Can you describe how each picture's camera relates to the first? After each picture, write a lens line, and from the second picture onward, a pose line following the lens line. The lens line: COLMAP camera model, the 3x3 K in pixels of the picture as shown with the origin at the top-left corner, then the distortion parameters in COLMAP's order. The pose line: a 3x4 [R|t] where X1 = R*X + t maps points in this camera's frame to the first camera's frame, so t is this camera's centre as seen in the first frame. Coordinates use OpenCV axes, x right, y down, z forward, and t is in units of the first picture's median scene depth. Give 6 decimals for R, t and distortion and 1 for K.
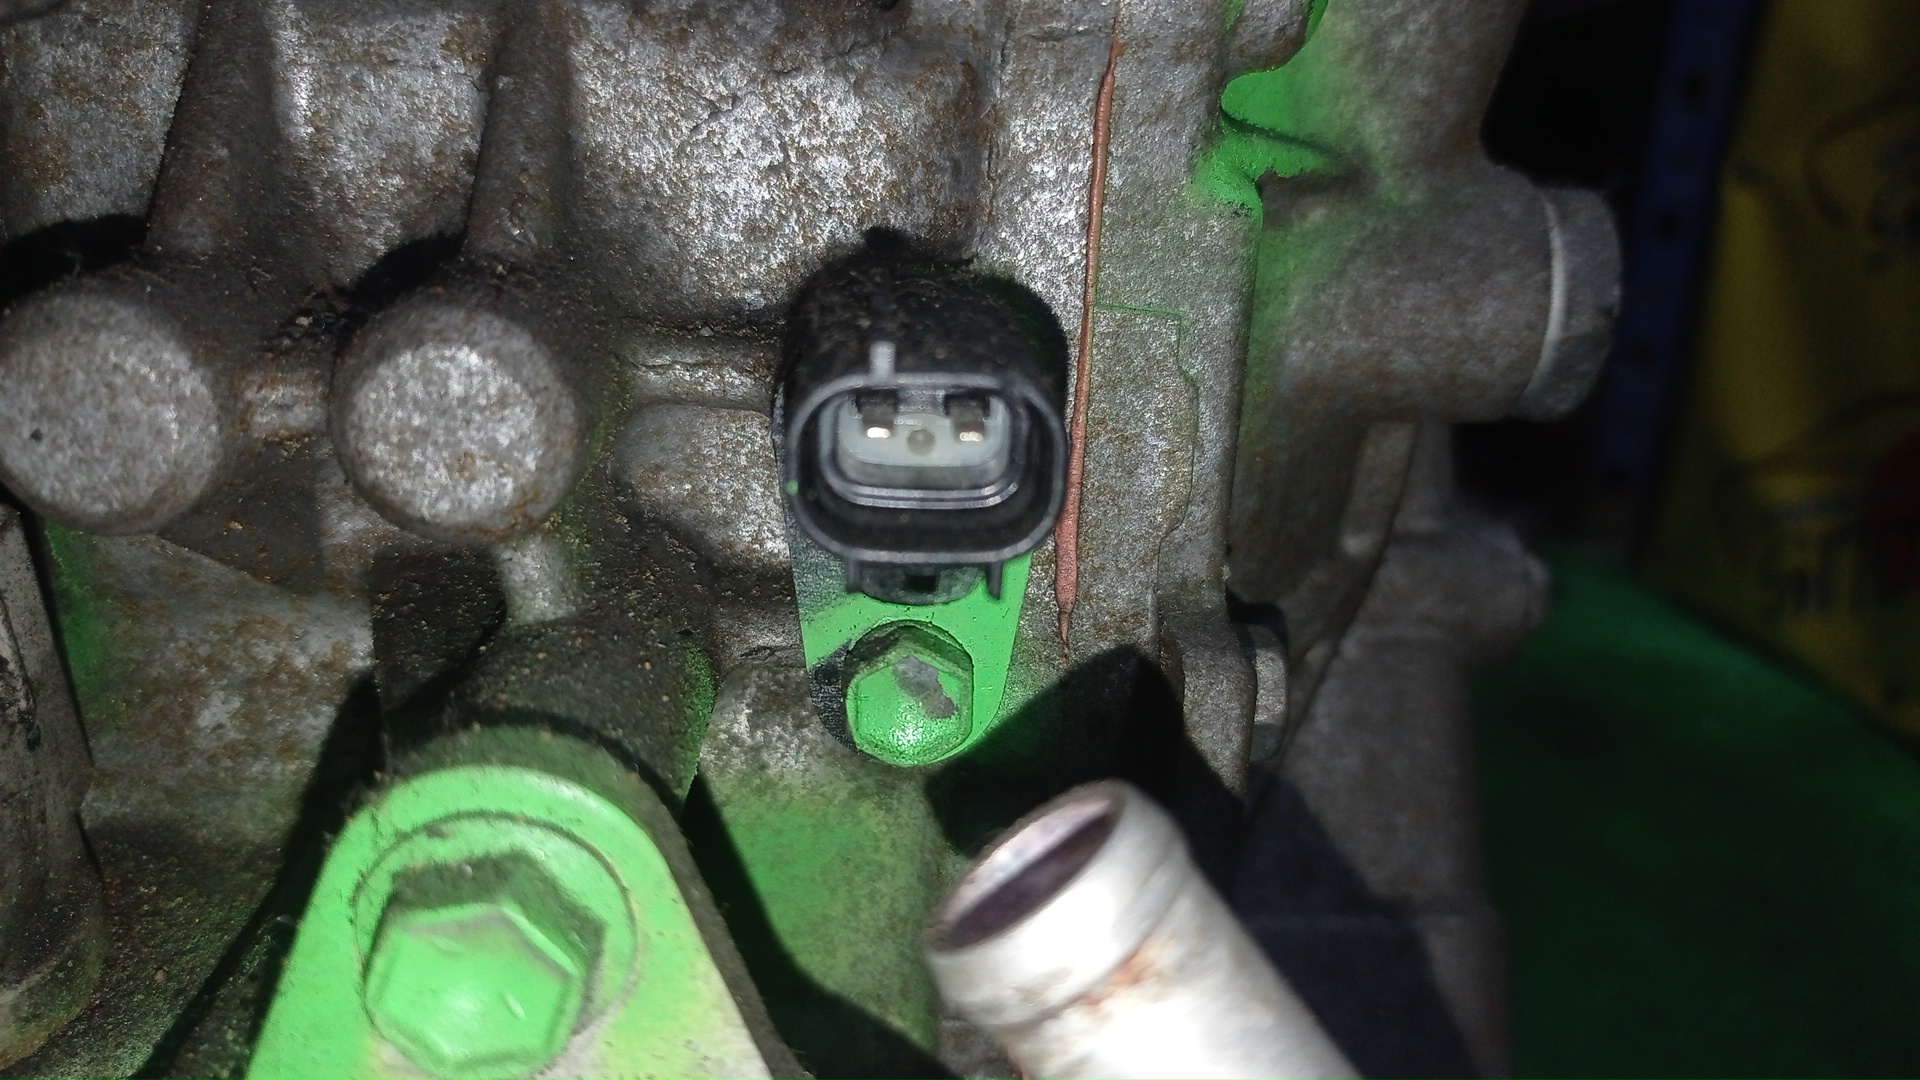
lens RADIAL K [[1460.1, 0, 957.7], [0, 1460.1, 557.1], [0, 0, 1]] dist [0.006863, -0.002431]
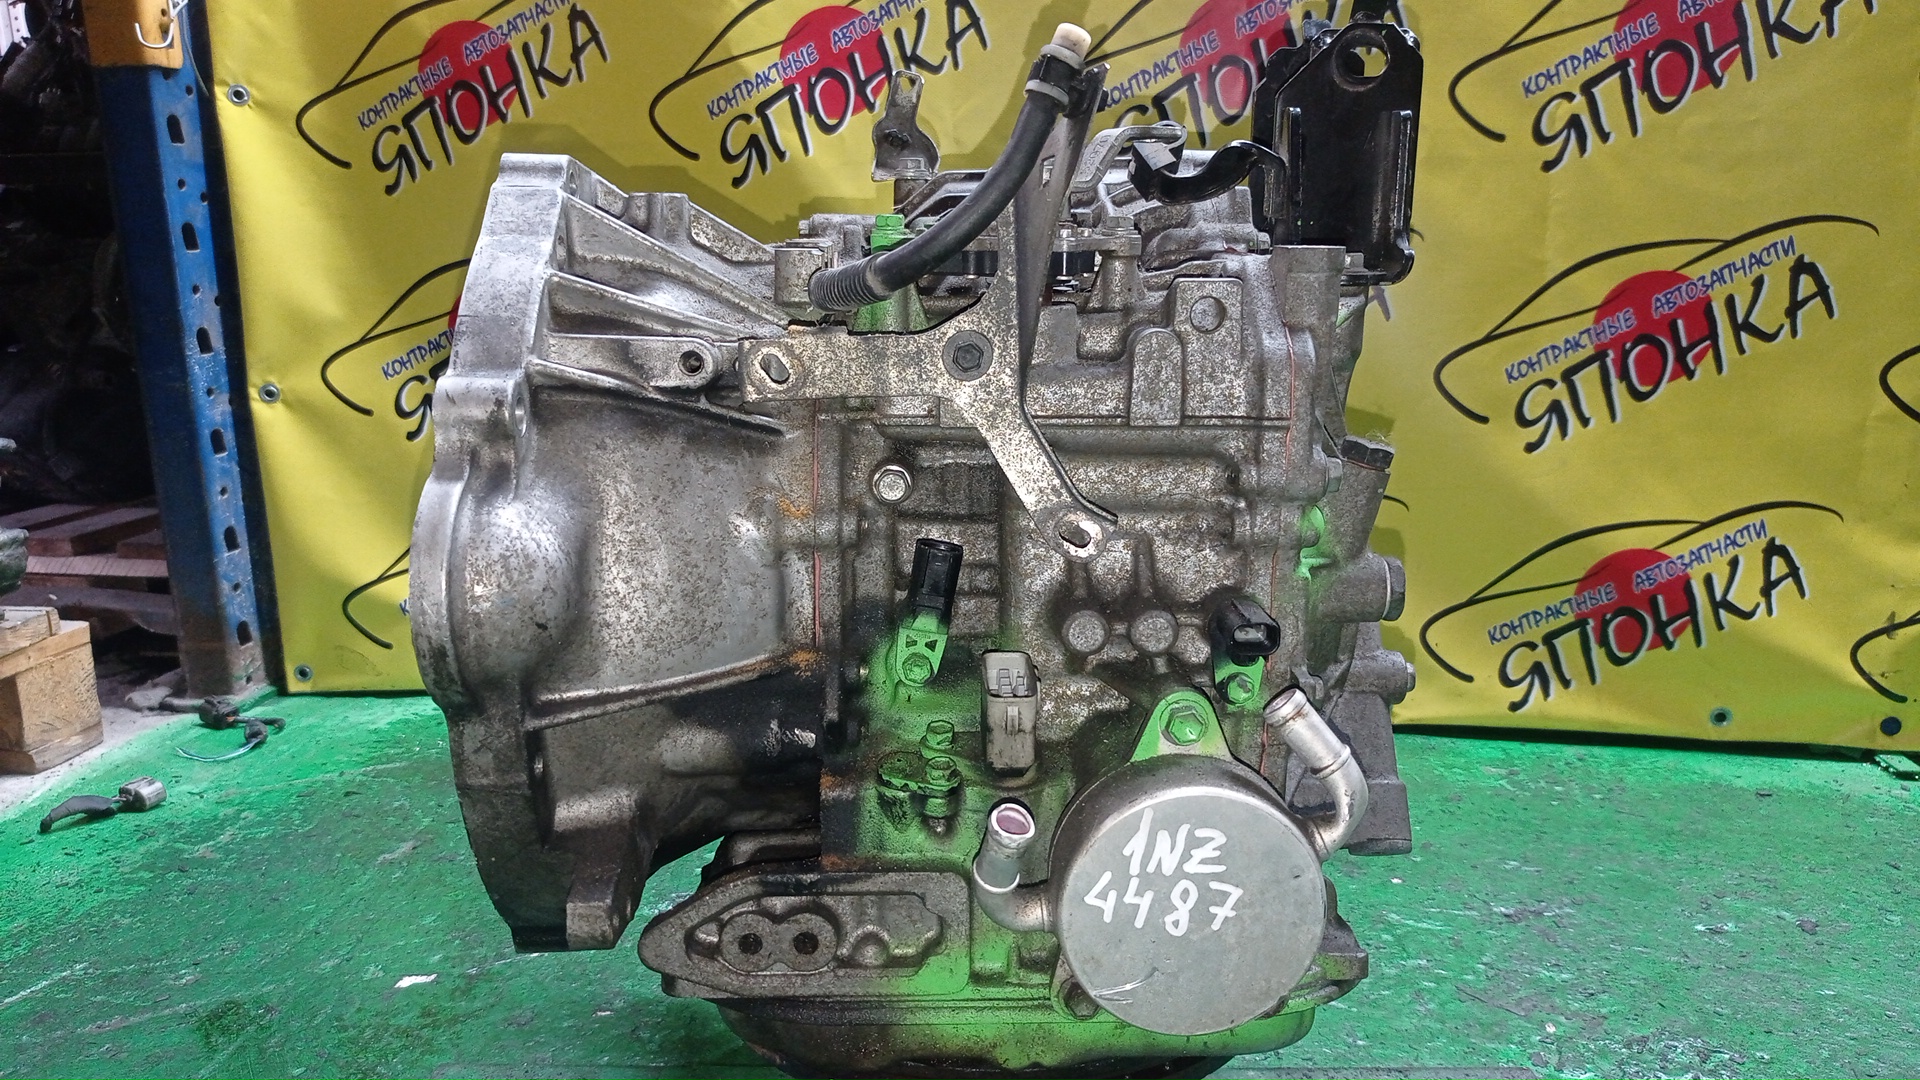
lens RADIAL K [[1460.1, 0, 957.7], [0, 1460.1, 557.1], [0, 0, 1]] dist [0.006863, -0.002431]
pose [[0.999175, -0.027121, -0.030222, -0.721904], [0.023223, 0.992184, -0.122600, 0.213751], [0.033311, 0.121797, 0.991996, -3.418348]]
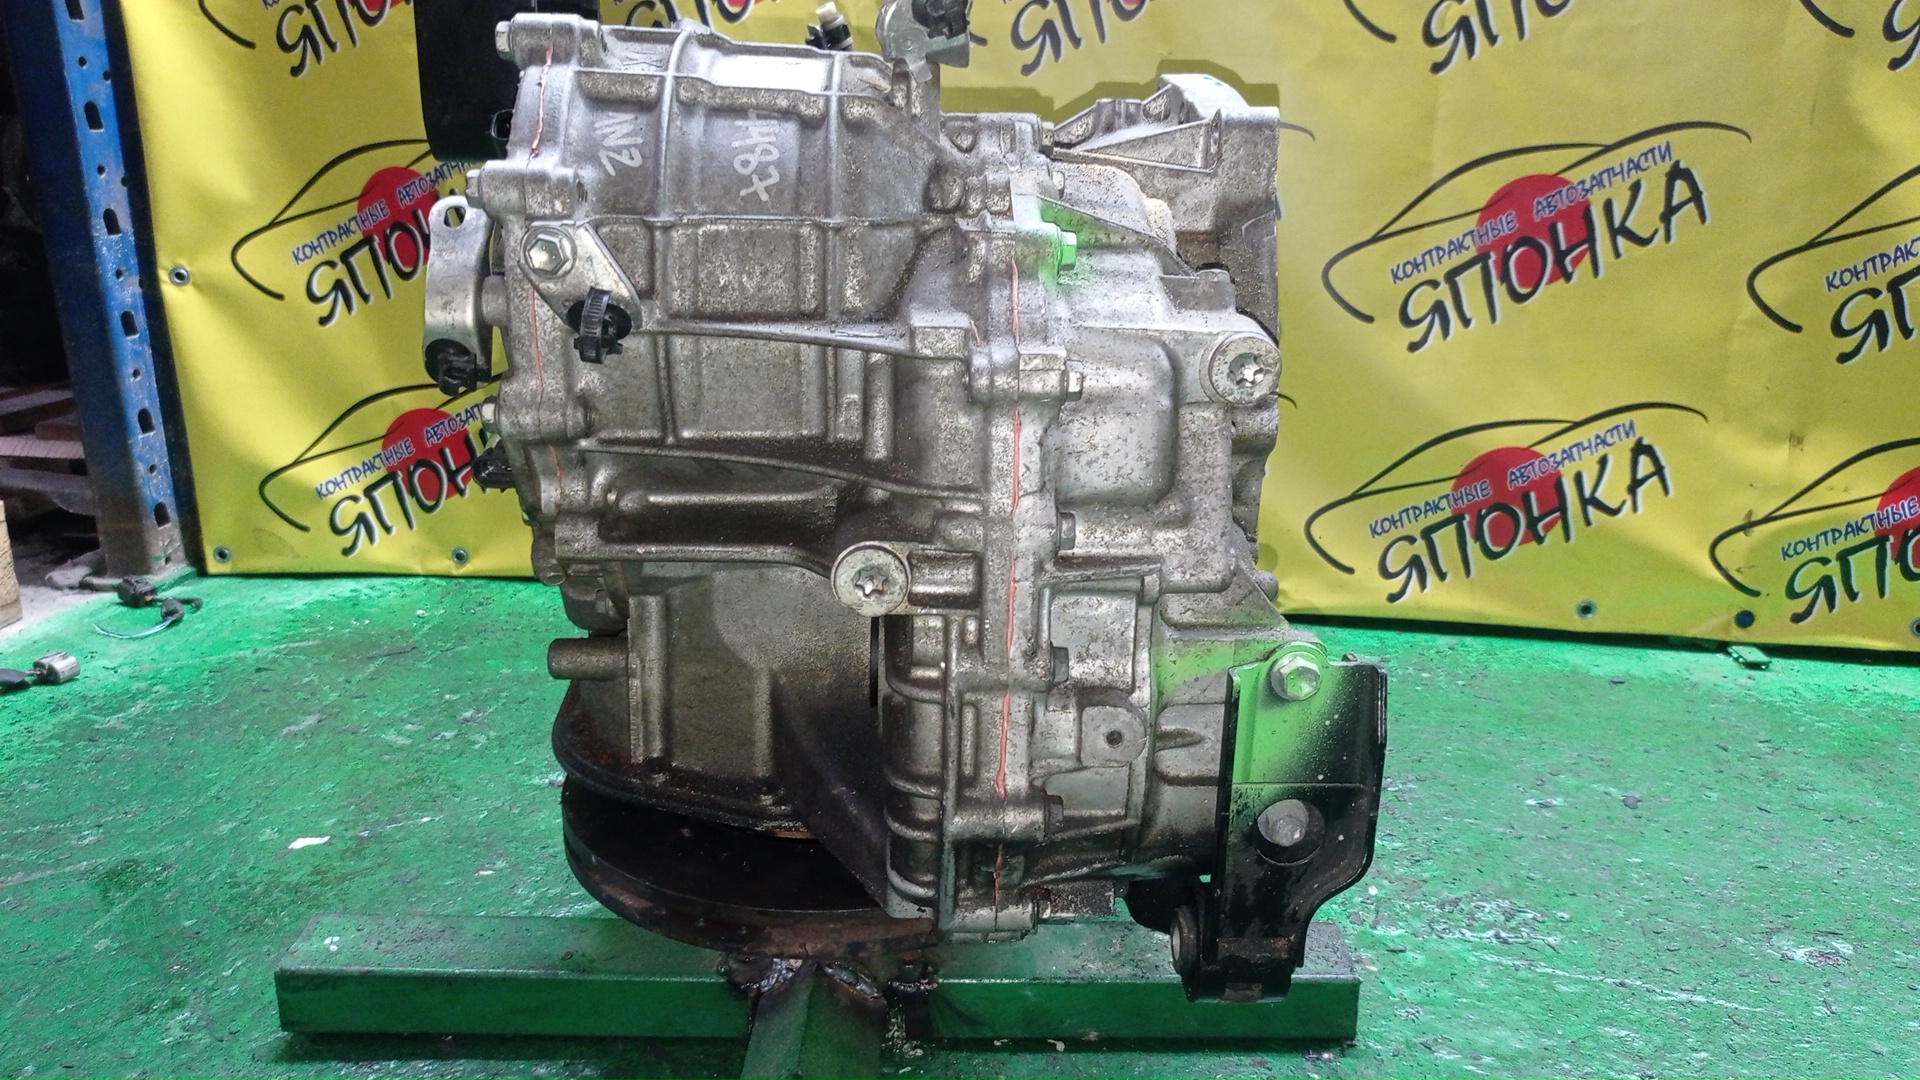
lens RADIAL K [[1459.5, 0, 961.9], [0, 1459.5, 560.6], [0, 0, 1]] dist [0.005741, -0.003786]
pose [[0.999832, -0.014415, -0.011297, -0.457155], [0.013821, 0.998604, -0.050977, 0.264700], [0.012017, 0.050812, 0.998636, -3.550197]]
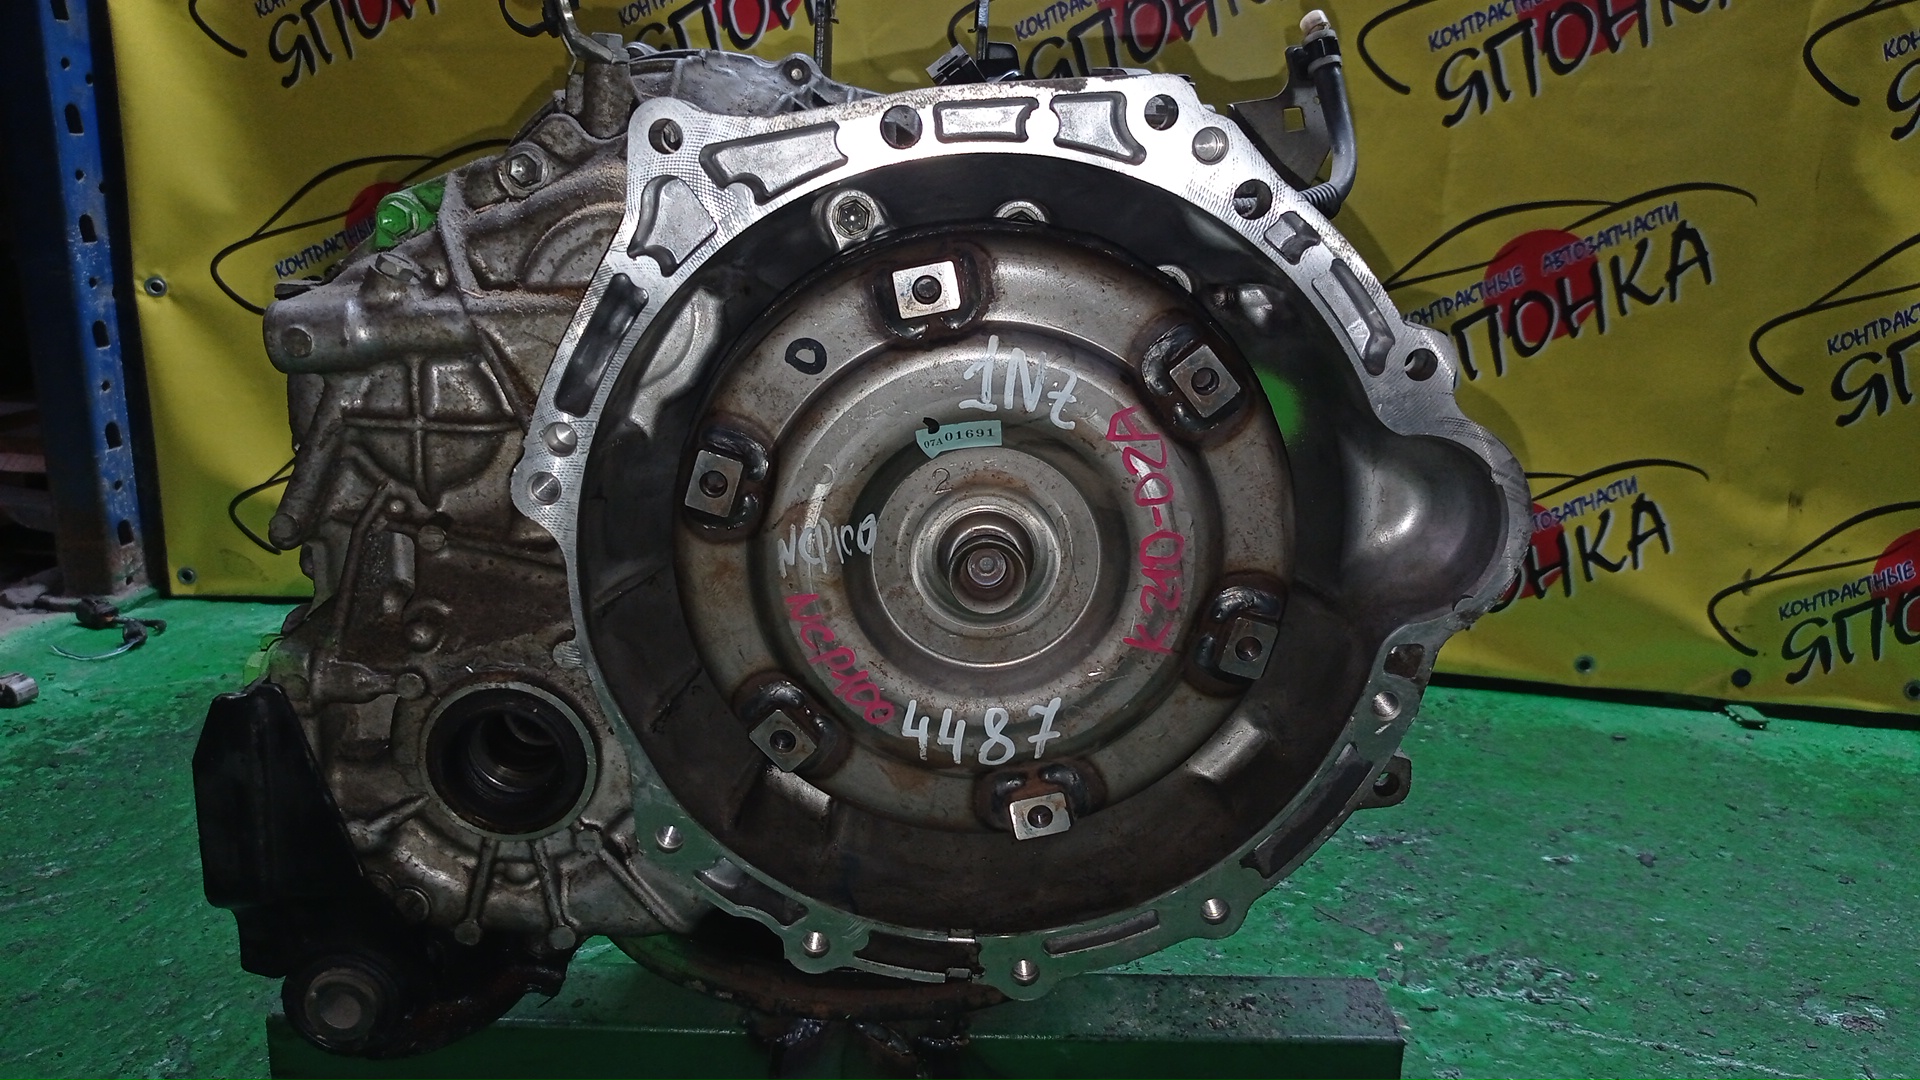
lens RADIAL K [[1460.5, 0, 960.9], [0, 1460.5, 559.2], [0, 0, 1]] dist [0.003851, -0.000123]
pose [[0.999539, 0.010958, 0.028328, -0.656005], [-0.008599, 0.996587, -0.082099, 0.274697], [-0.029131, 0.081818, 0.996221, -3.457297]]
